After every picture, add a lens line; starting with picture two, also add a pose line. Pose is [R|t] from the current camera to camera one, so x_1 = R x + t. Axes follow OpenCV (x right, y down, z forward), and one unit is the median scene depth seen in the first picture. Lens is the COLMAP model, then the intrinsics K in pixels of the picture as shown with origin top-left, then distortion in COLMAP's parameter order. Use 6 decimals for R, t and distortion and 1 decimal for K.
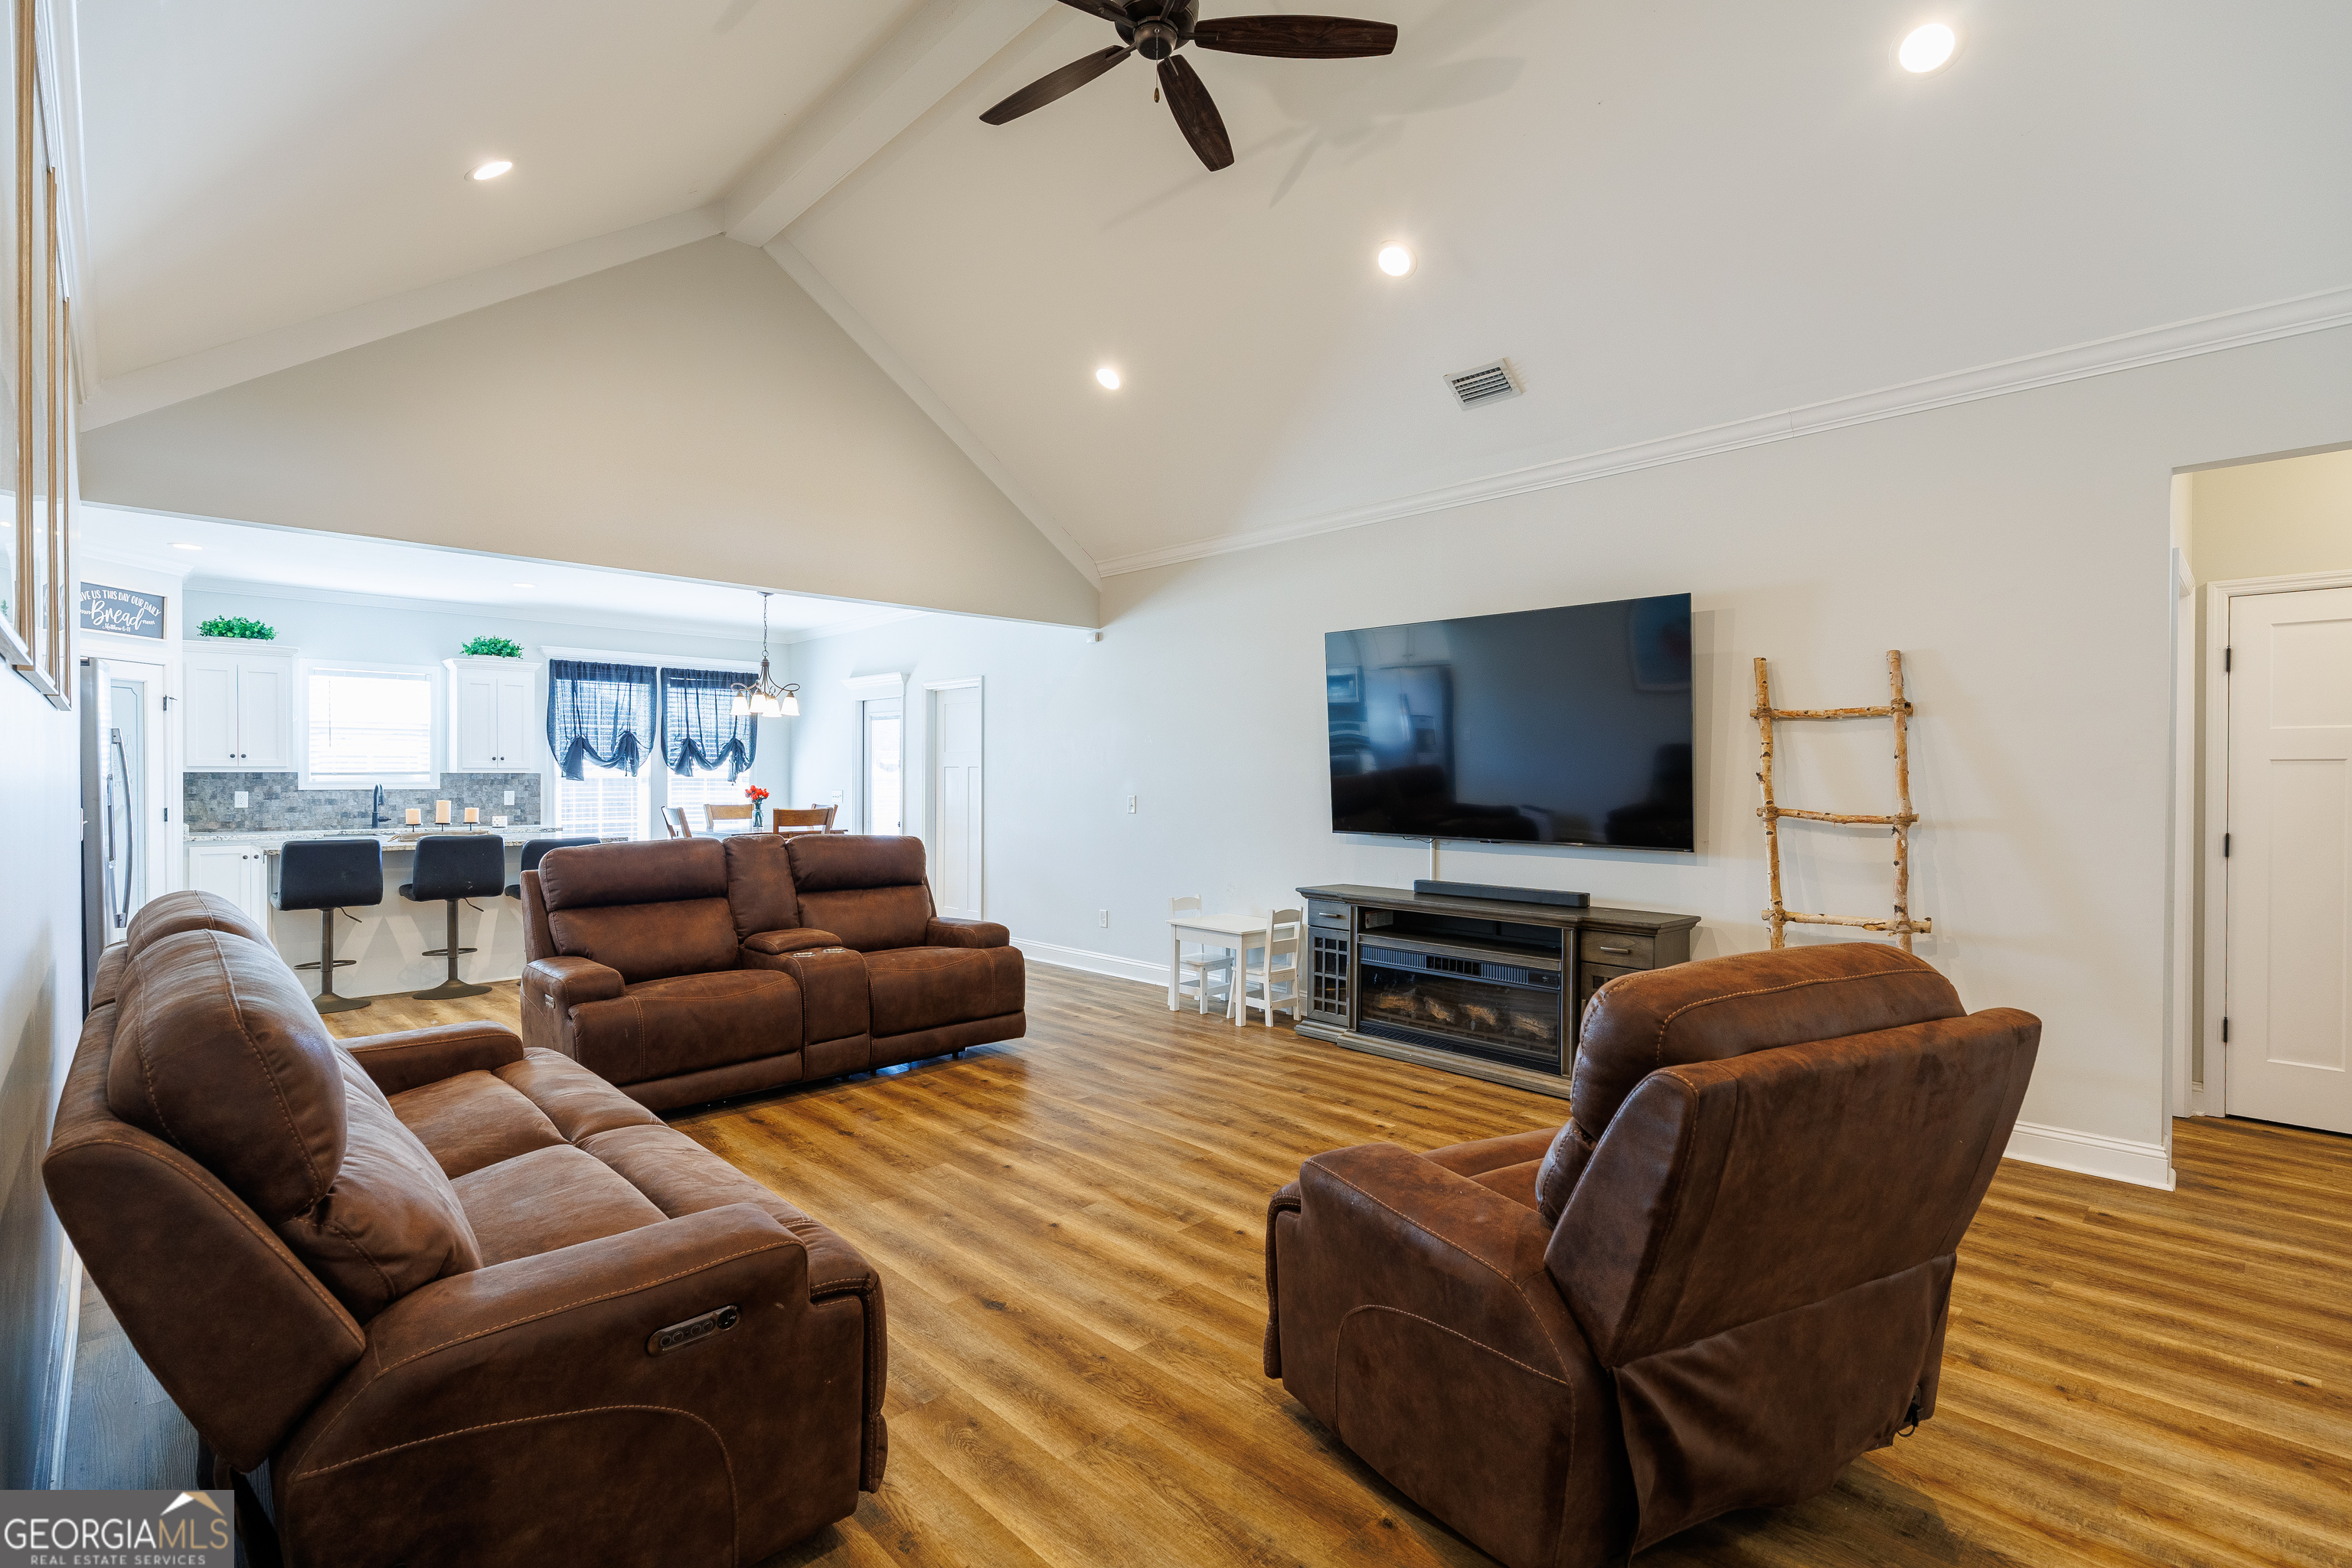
lens RADIAL K [[1078.5, 0, 1173.8], [0, 1078.5, 793.7], [0, 0, 1]] dist [0.003992, 0.000462]
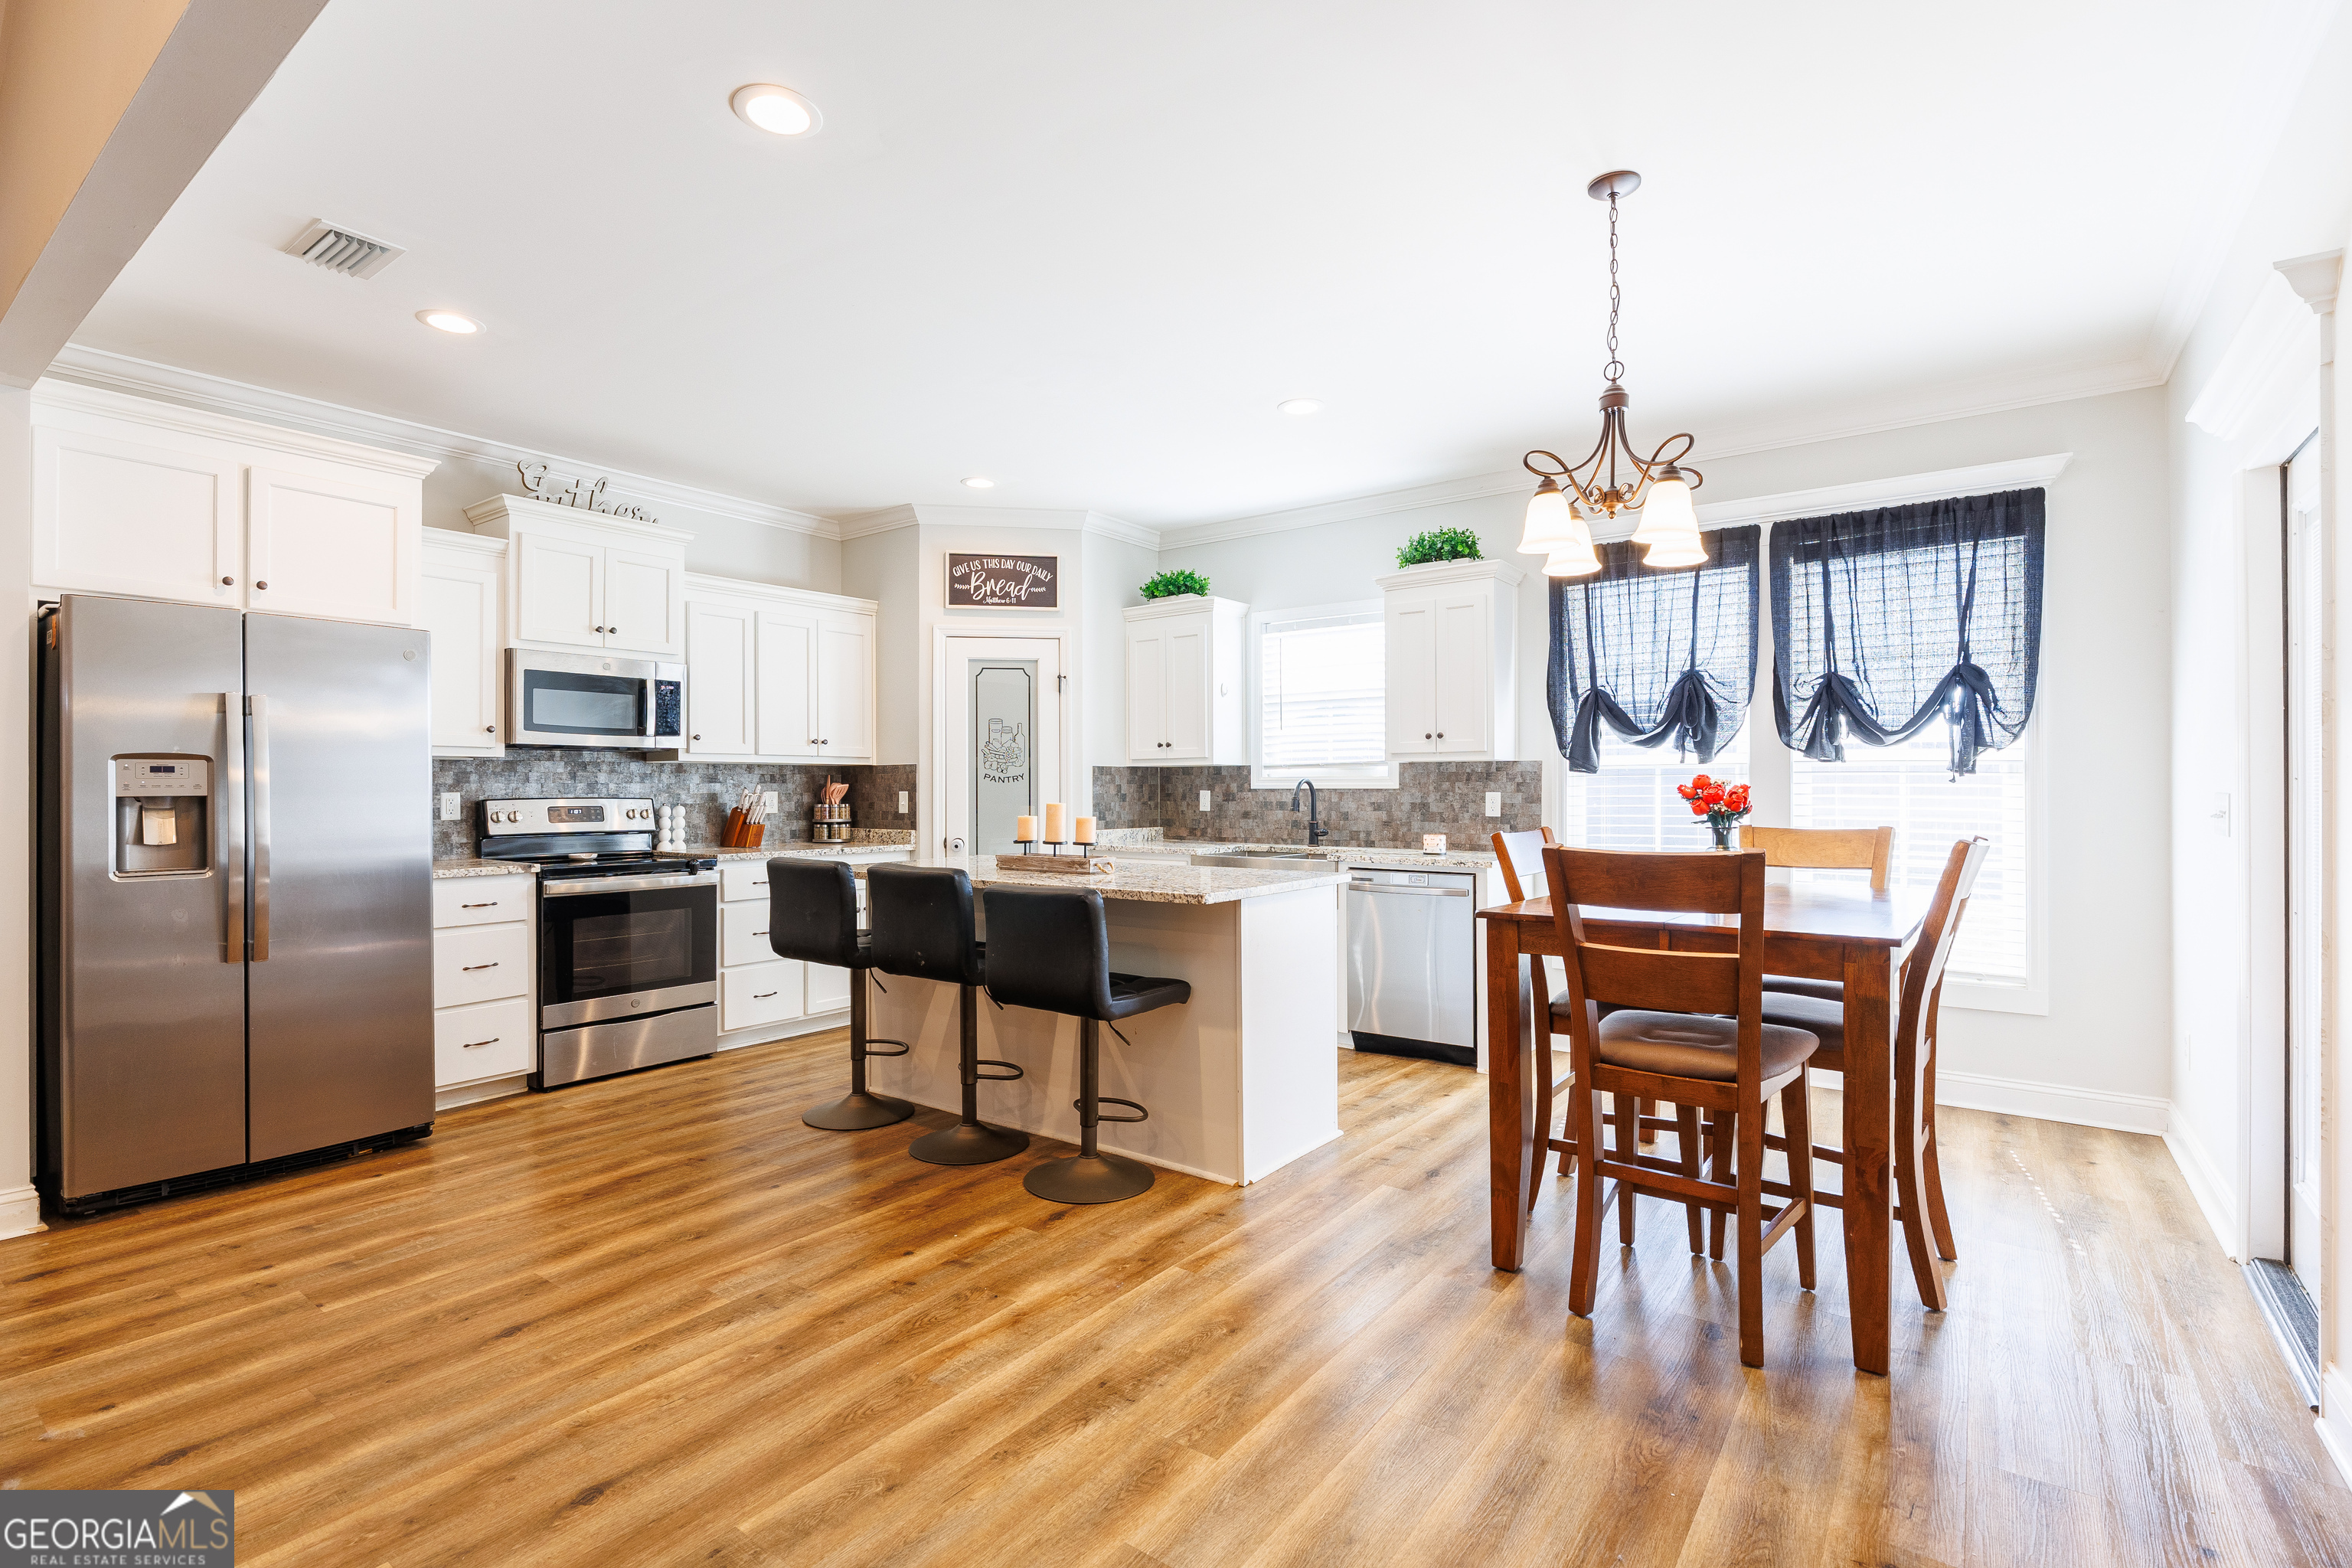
lens RADIAL K [[1078.5, 0, 1178.9], [0, 1078.5, 792.8], [0, 0, 1]] dist [0.003992, 0.000462]
pose [[0.163020, 0.000832, -0.986622, -0.071153], [-0.014082, 0.999900, -0.001483, 0.000862], [0.986522, 0.014136, 0.163015, 0.759592]]
